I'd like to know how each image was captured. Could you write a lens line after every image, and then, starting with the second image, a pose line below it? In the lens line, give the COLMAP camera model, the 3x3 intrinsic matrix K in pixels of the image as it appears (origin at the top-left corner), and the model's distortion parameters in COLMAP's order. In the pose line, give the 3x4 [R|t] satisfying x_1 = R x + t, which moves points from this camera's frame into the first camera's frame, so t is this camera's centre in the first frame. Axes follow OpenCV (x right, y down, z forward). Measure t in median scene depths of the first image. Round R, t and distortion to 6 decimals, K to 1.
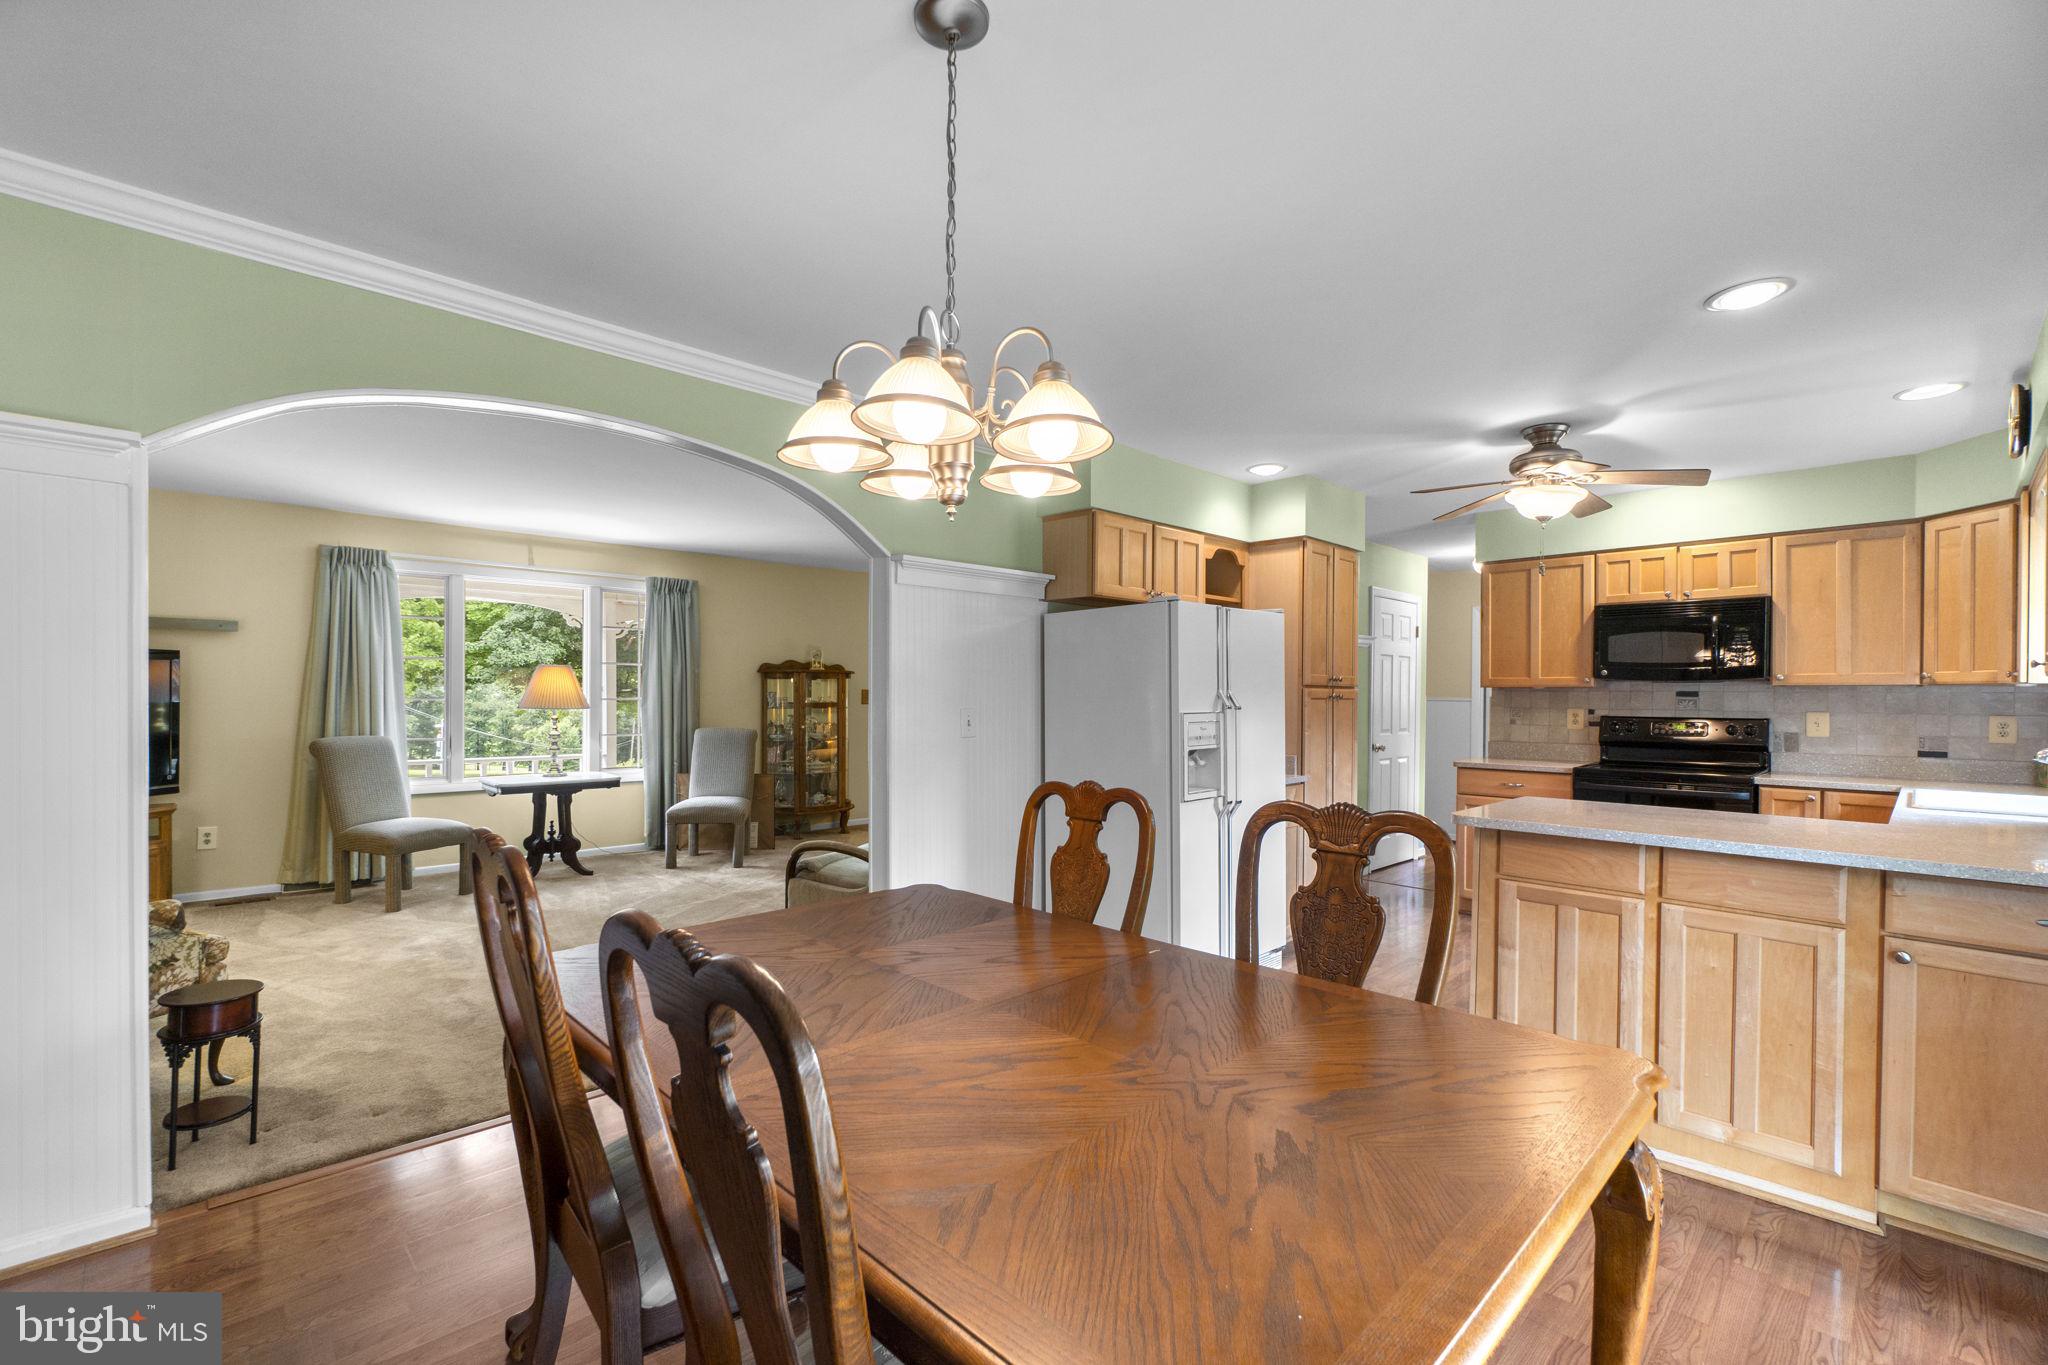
lens RADIAL K [[915.8, 0, 1020.0], [0, 915.8, 702.3], [0, 0, 1]] dist [-0.001819, -0.000006]
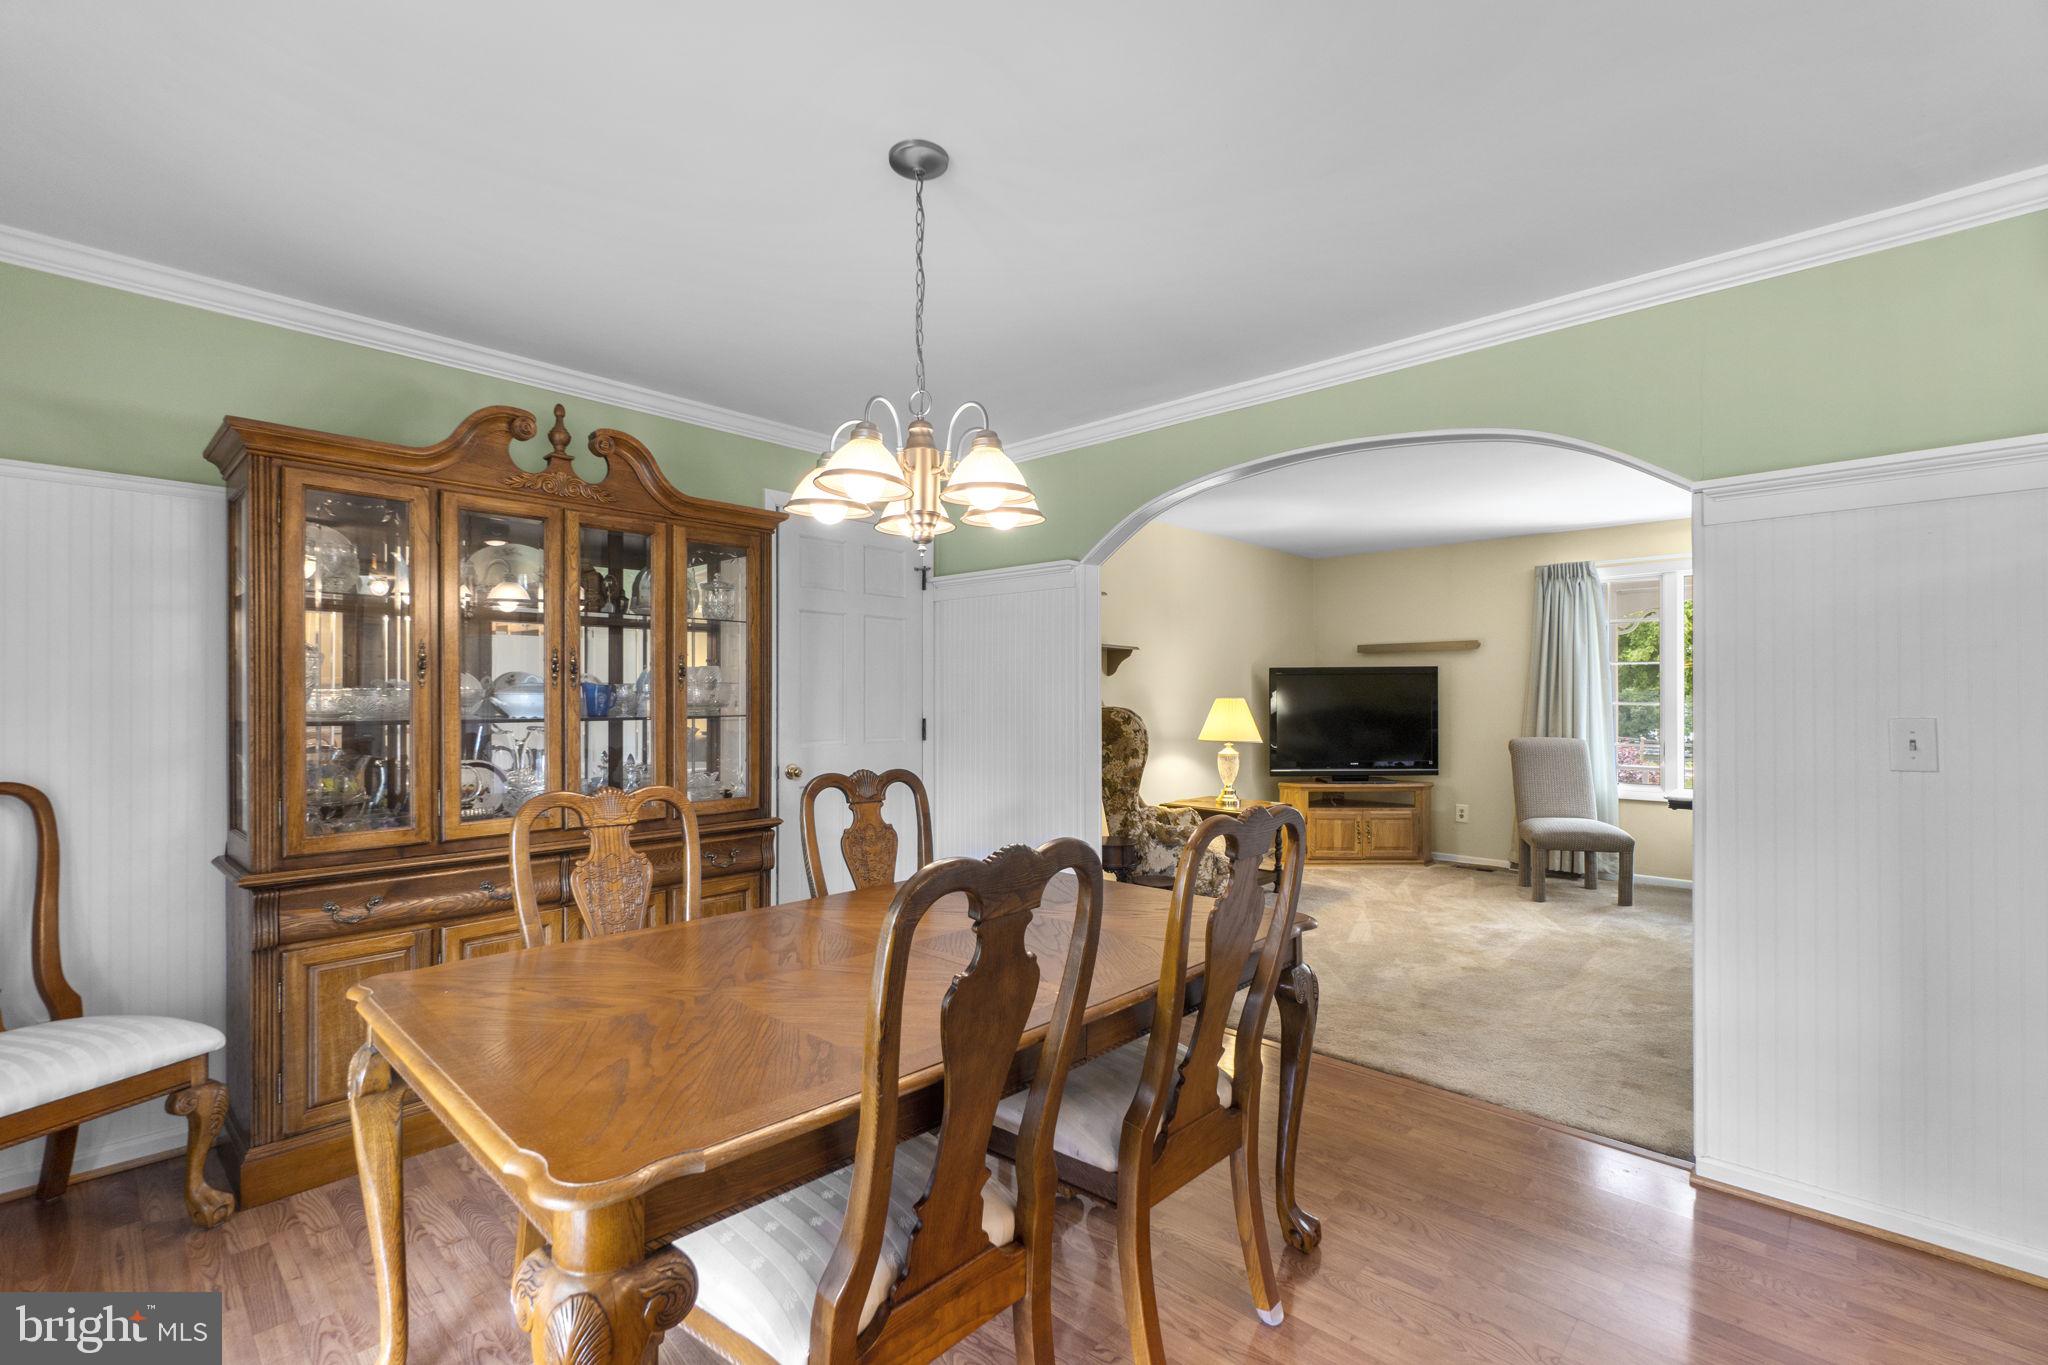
lens RADIAL K [[903.1, 0, 982.0], [0, 903.1, 673.5], [0, 0, 1]] dist [-0.002124, -0.000221]
pose [[0.006740, -0.035495, -0.999347, 0.354804], [-0.003872, 0.999361, -0.035522, 0.002217], [0.999970, 0.004109, 0.006598, 0.327094]]
